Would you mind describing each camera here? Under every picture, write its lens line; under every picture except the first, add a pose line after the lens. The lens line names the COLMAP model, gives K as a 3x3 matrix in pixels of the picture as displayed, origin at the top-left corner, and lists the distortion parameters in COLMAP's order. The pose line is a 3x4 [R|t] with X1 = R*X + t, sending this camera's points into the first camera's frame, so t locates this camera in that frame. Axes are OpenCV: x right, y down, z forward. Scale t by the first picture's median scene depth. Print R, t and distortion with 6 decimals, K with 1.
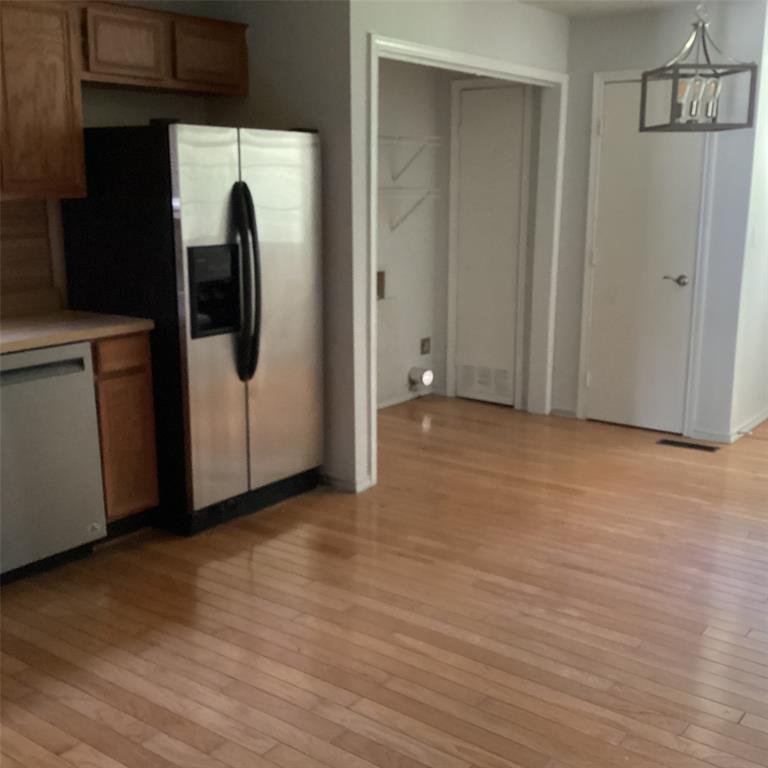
lens RADIAL K [[934.2, 0, 395.6], [0, 934.2, 397.9], [0, 0, 1]] dist [0.134629, -0.280532]
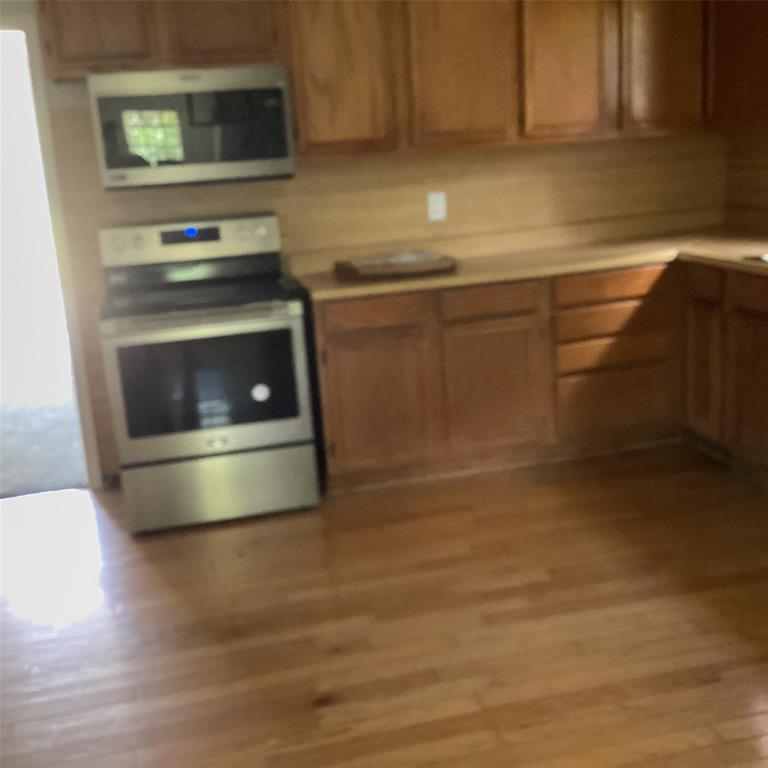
lens RADIAL K [[934.2, 0, 395.6], [0, 934.2, 397.9], [0, 0, 1]] dist [0.134629, -0.280532]
pose [[-0.650324, 0.239785, -0.720820, 0.414311], [-0.104795, 0.911486, 0.397757, -0.209012], [0.752394, 0.334209, -0.567633, 0.942693]]
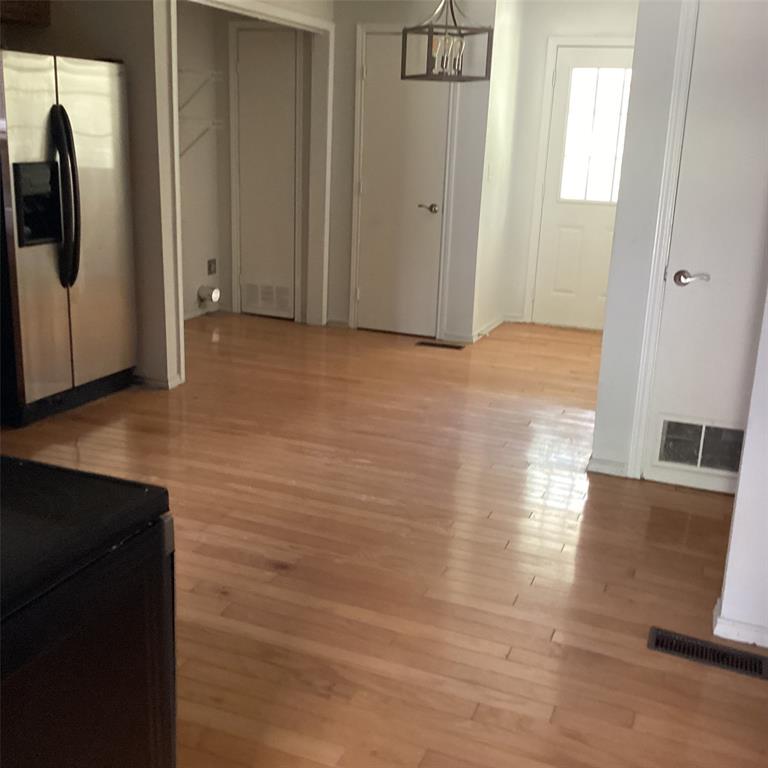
lens RADIAL K [[917.5, 0, 381.4], [0, 917.5, 405.7], [0, 0, 1]] dist [0.126986, -0.276501]
pose [[0.967931, -0.036857, 0.248500, -0.081714], [0.018763, 0.997022, 0.074794, 0.048553], [-0.250516, -0.067733, 0.965740, -0.176615]]
